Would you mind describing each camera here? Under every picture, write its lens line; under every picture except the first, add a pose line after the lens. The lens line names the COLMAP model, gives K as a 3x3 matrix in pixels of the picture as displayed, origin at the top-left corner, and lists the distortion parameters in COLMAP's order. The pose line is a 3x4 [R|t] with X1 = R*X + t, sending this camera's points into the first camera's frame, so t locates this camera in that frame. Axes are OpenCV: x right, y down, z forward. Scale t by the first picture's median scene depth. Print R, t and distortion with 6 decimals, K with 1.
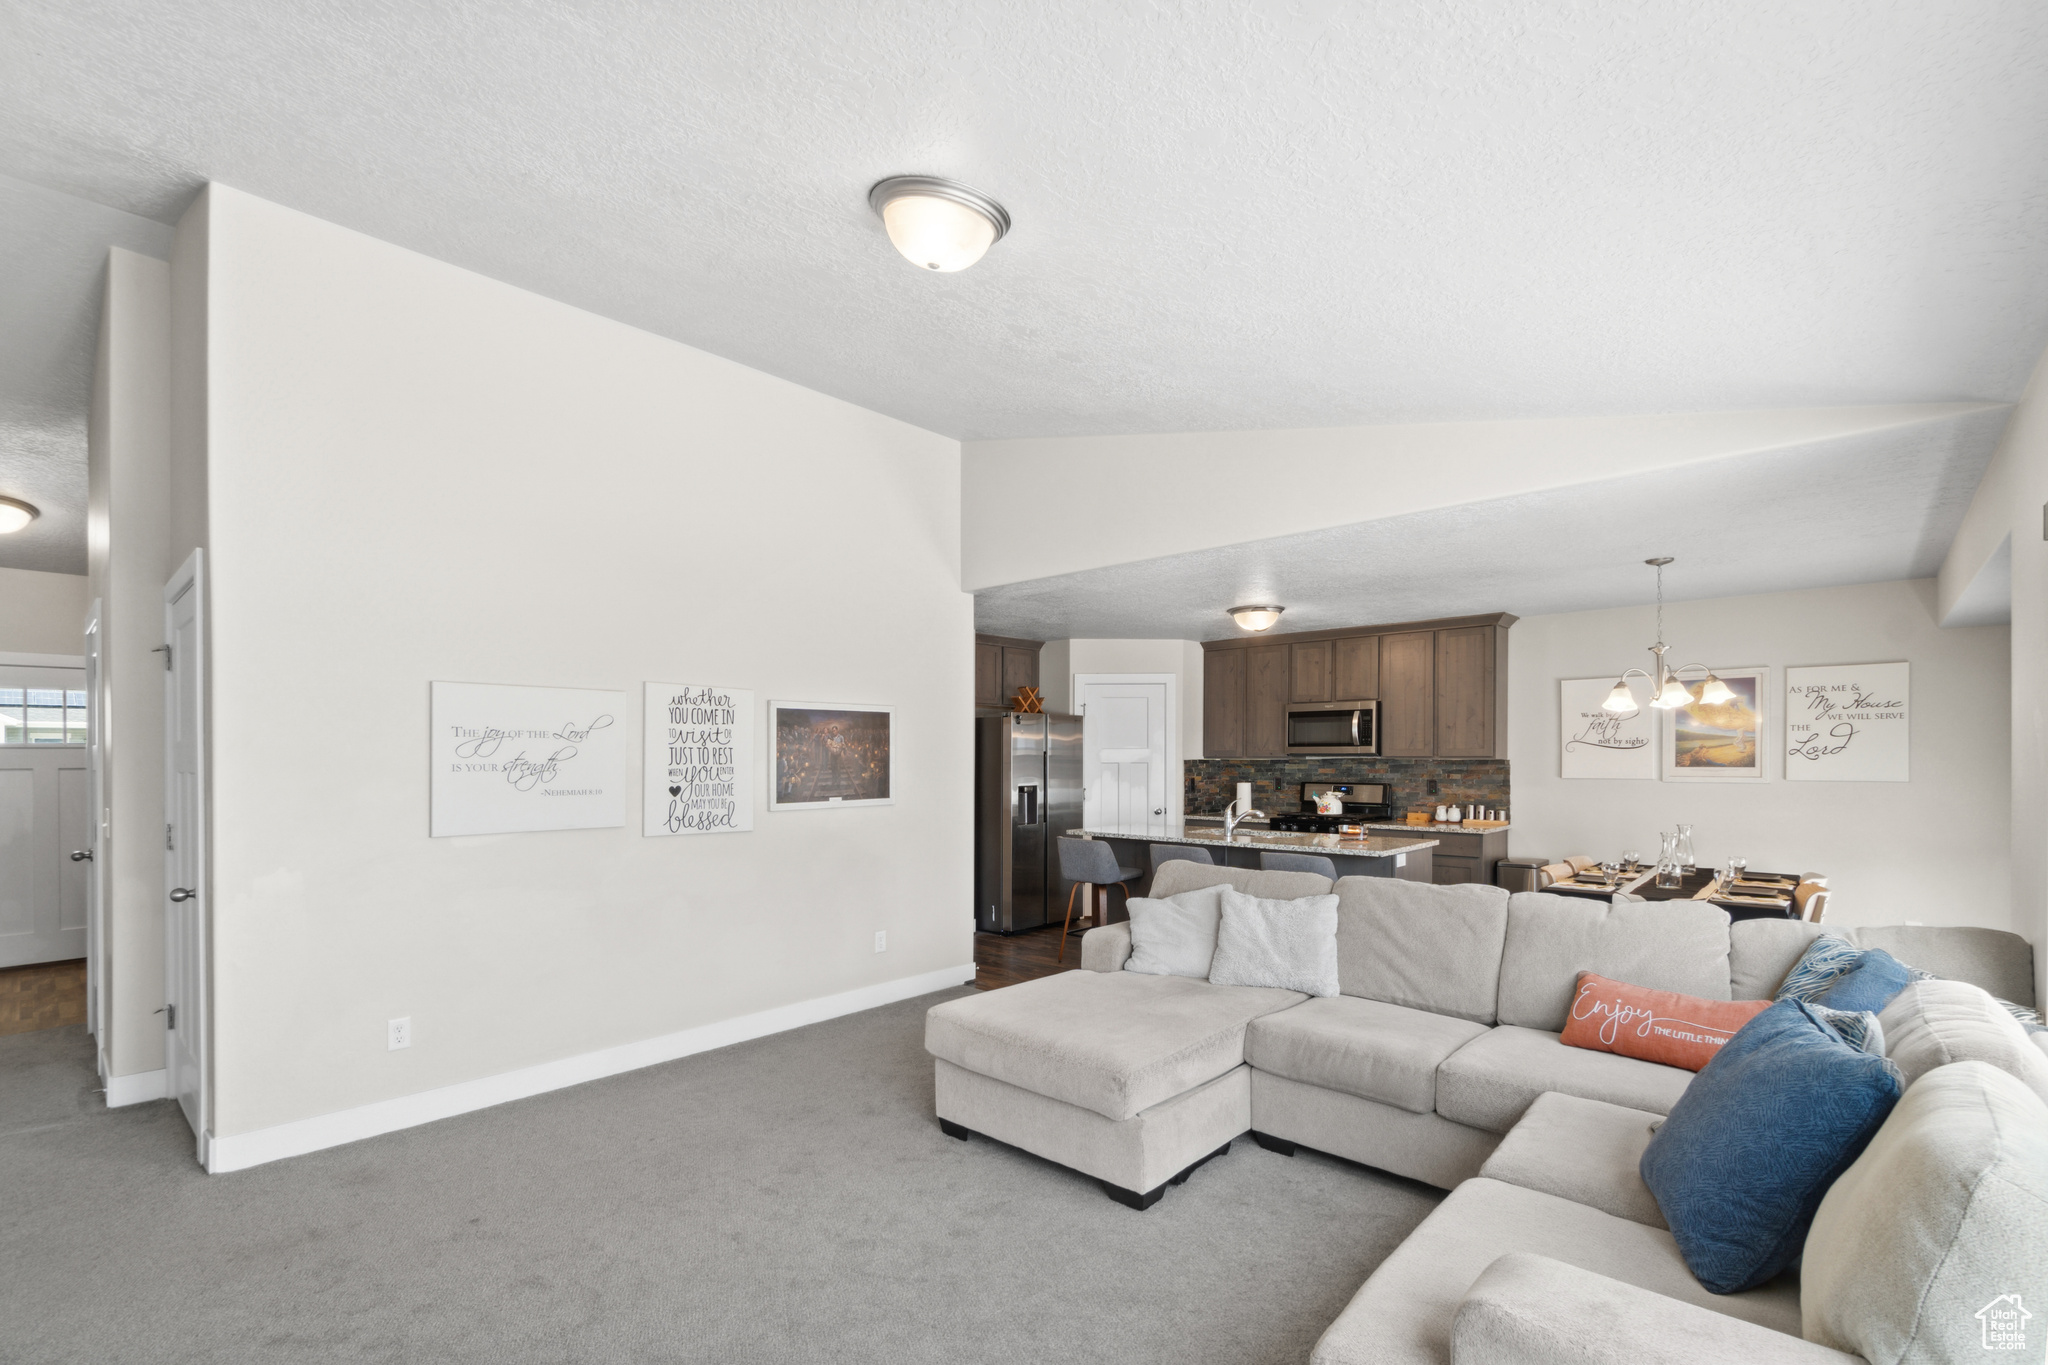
lens RADIAL K [[914.0, 0, 1023.2], [0, 914.0, 774.8], [0, 0, 1]] dist [-0.000914, 0.000254]
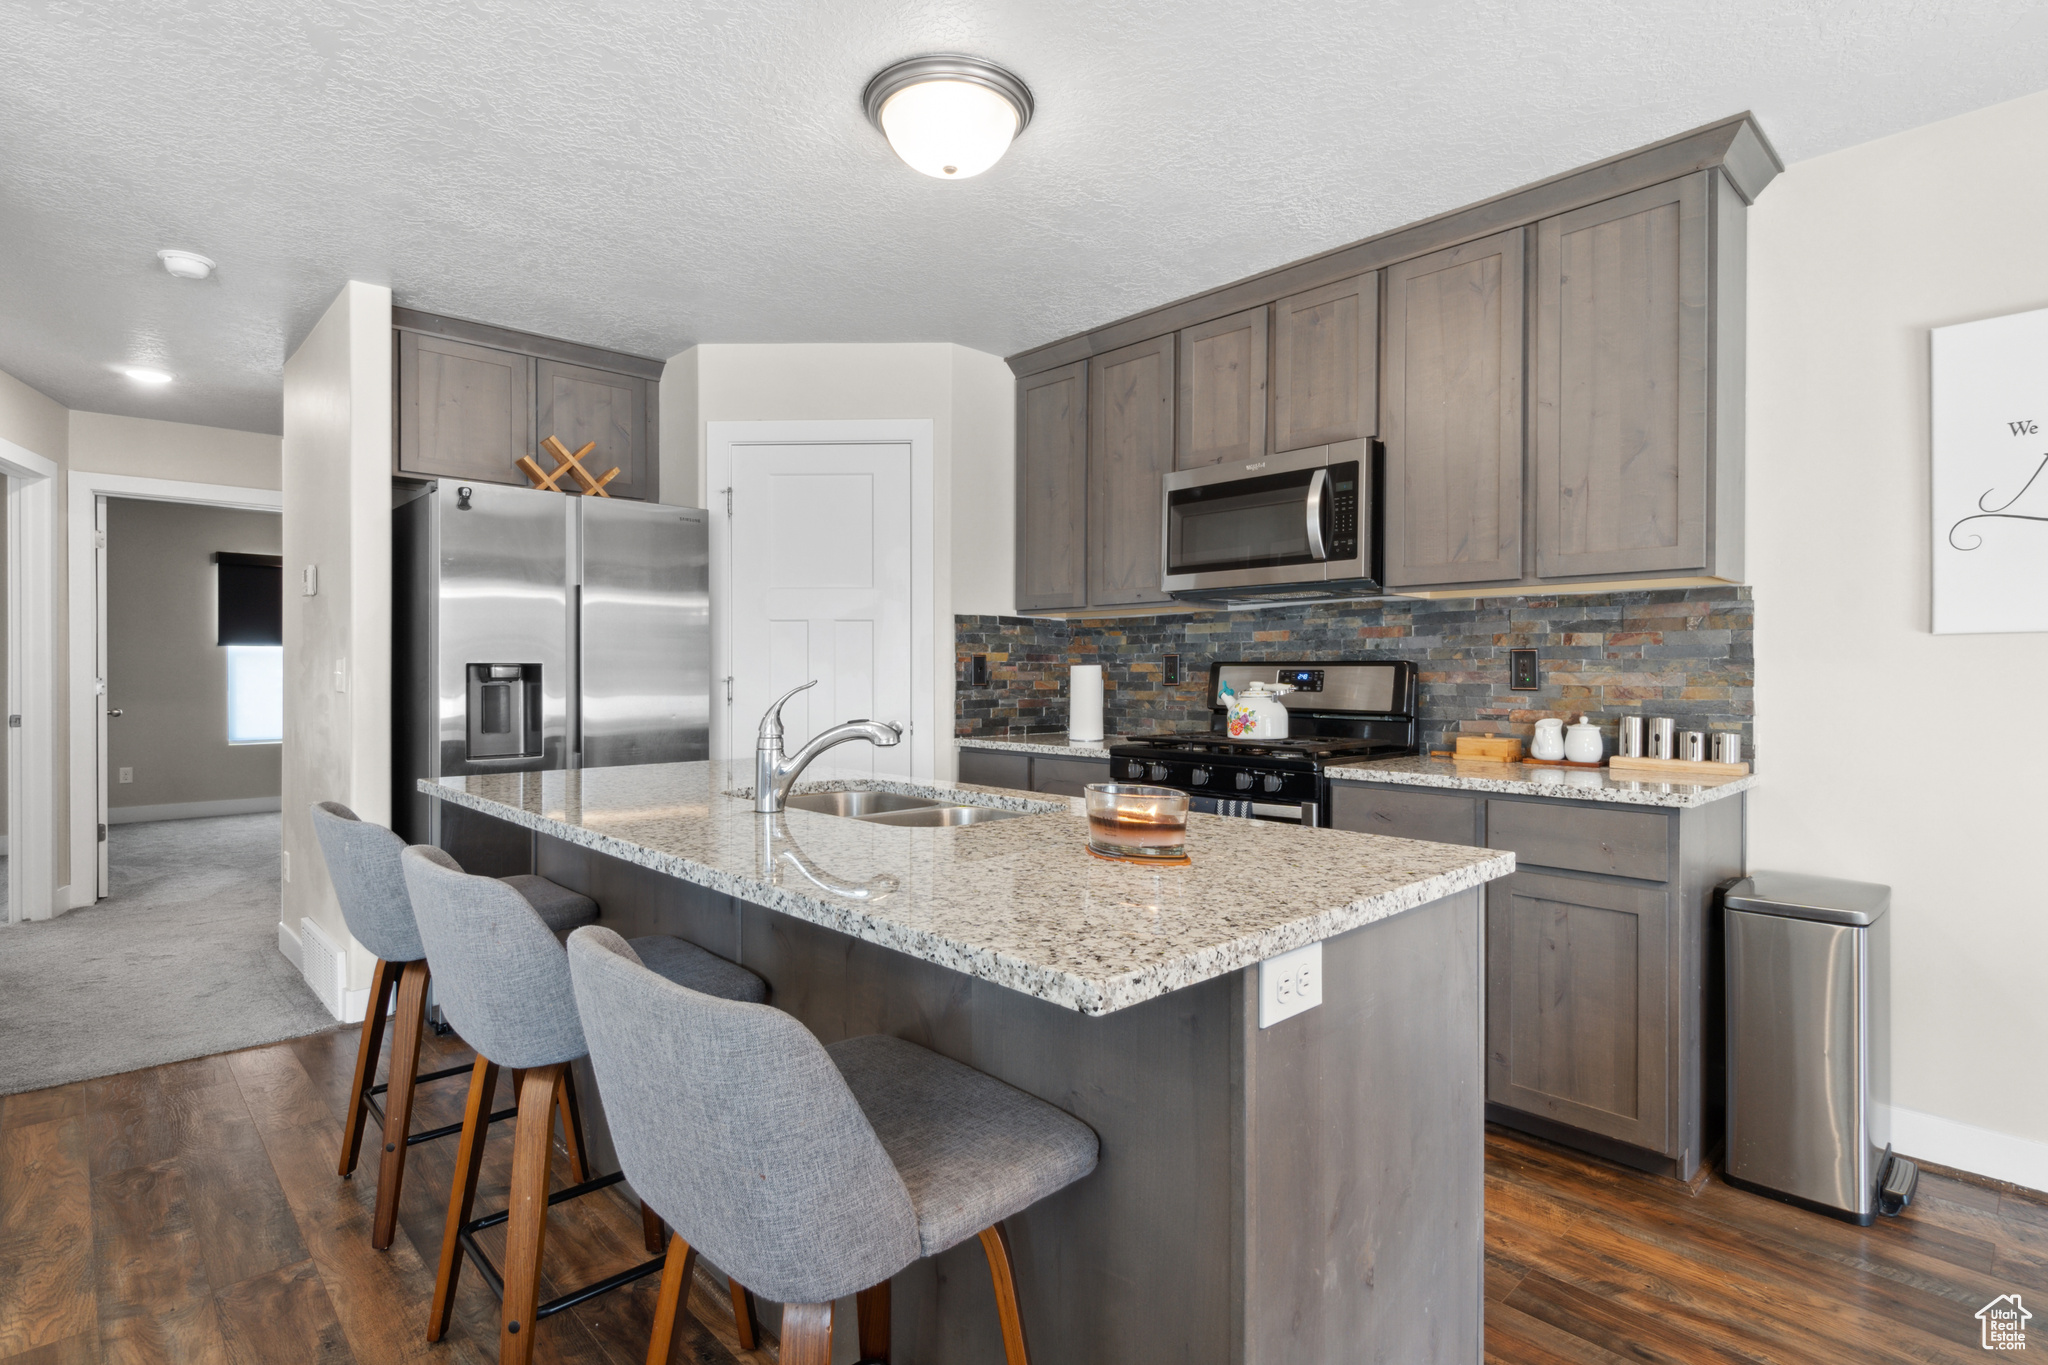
lens RADIAL K [[1001.5, 0, 1024.0], [0, 1001.5, 682.5], [0, 0, 1]] dist [0.003946, -0.000266]
pose [[0.997380, 0.003118, -0.072280, 0.280043], [-0.003597, 0.999972, -0.006500, 0.022866], [0.072258, 0.006743, 0.997363, 0.590047]]
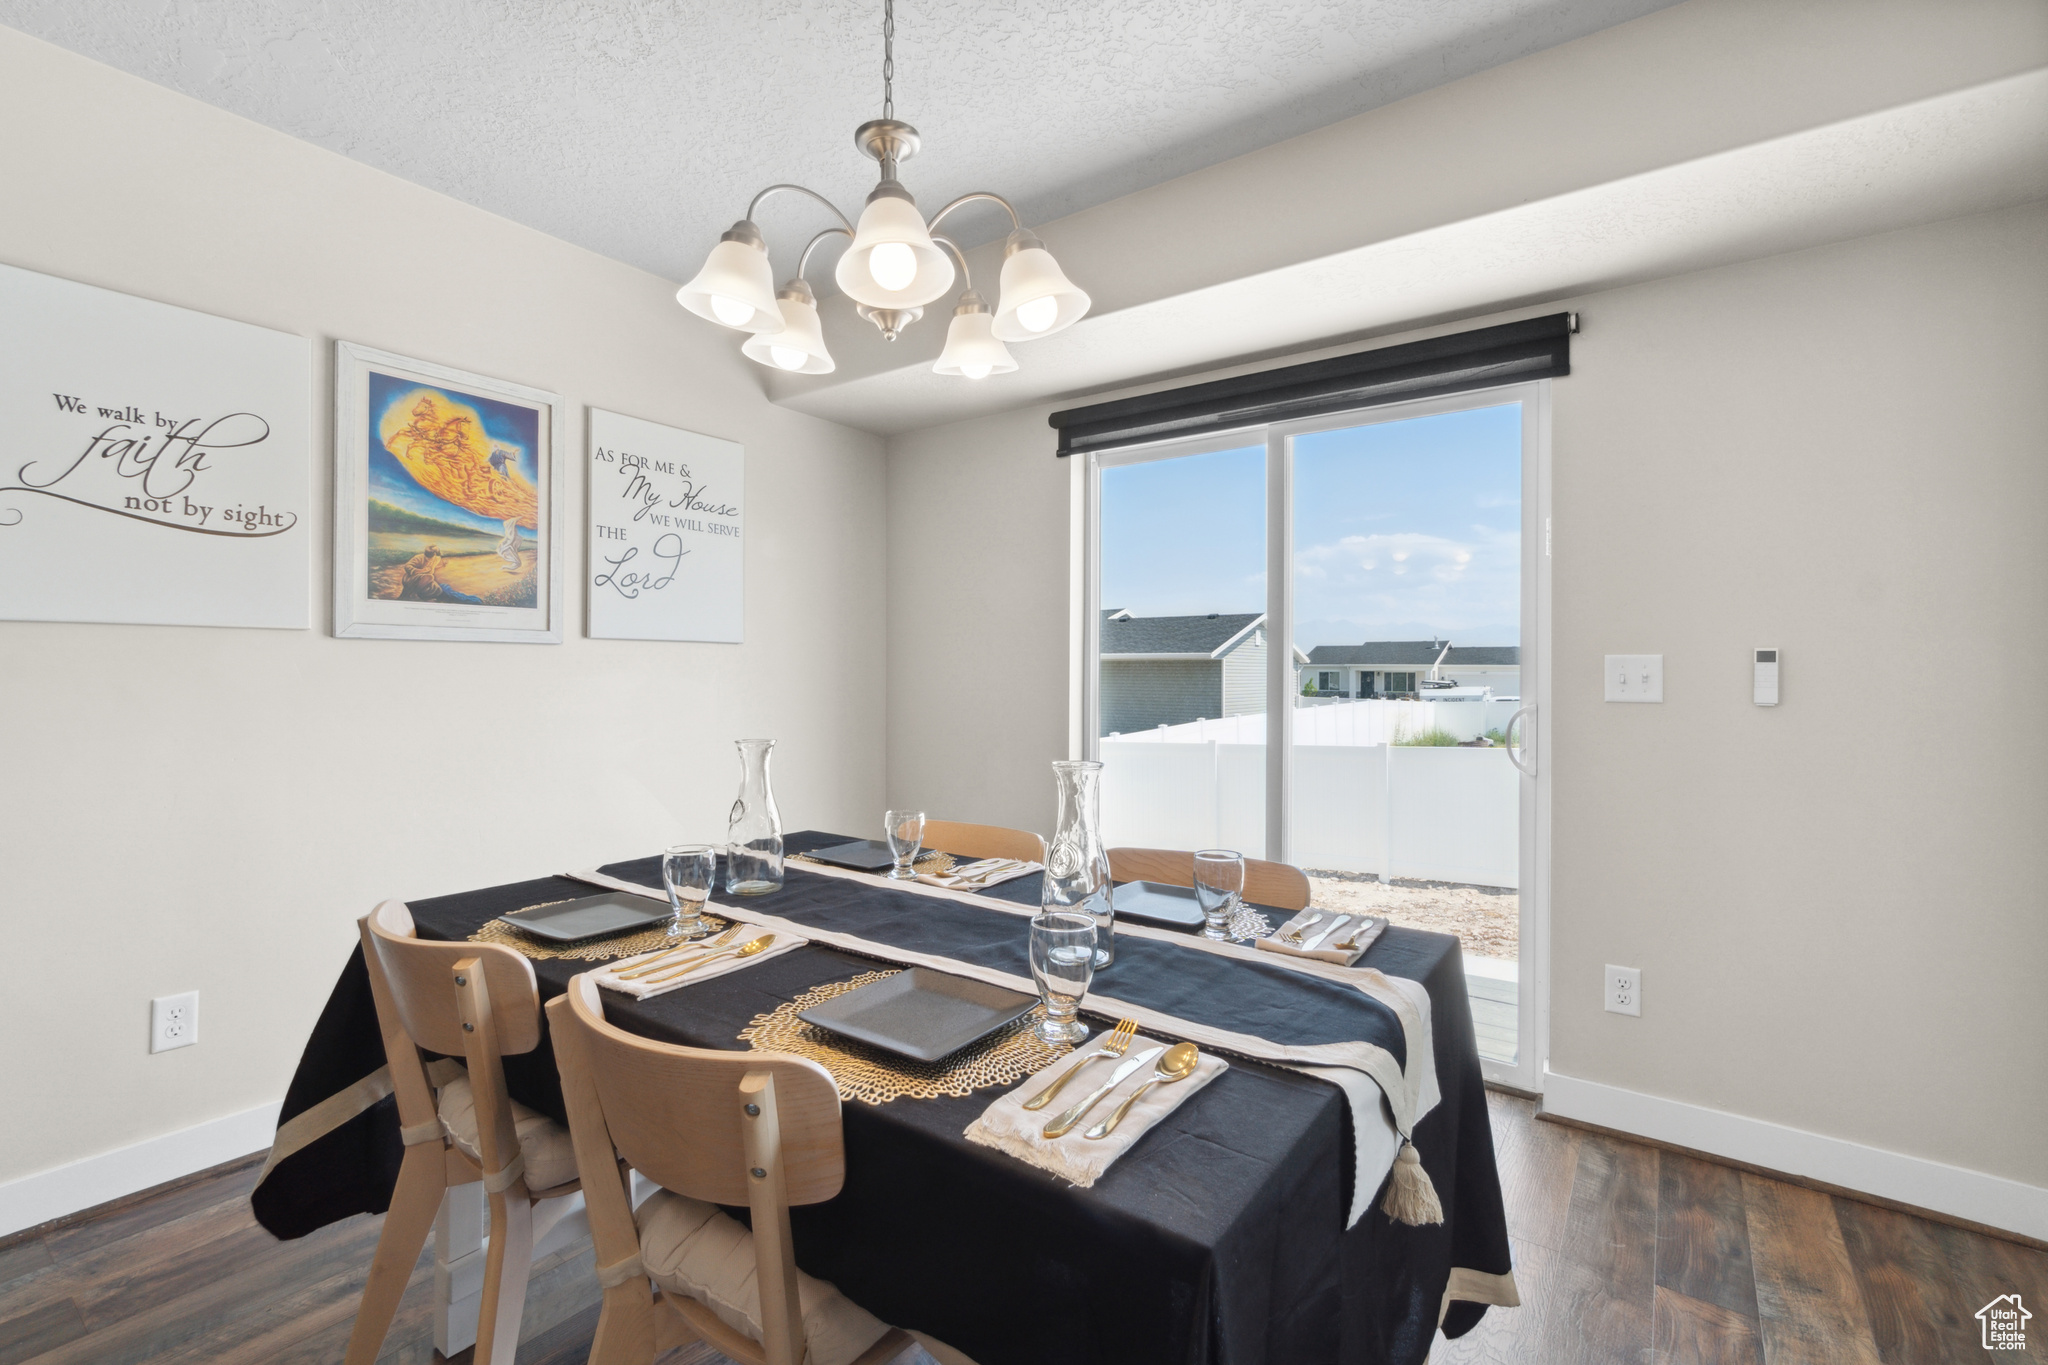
lens RADIAL K [[901.8, 0, 1020.6], [0, 901.8, 666.9], [0, 0, 1]] dist [-0.000337, 0.001295]
pose [[-0.113959, 0.007015, 0.993461, 0.275228], [0.013369, 0.999895, -0.005527, 0.022135], [-0.993395, 0.012652, -0.114041, 0.680930]]
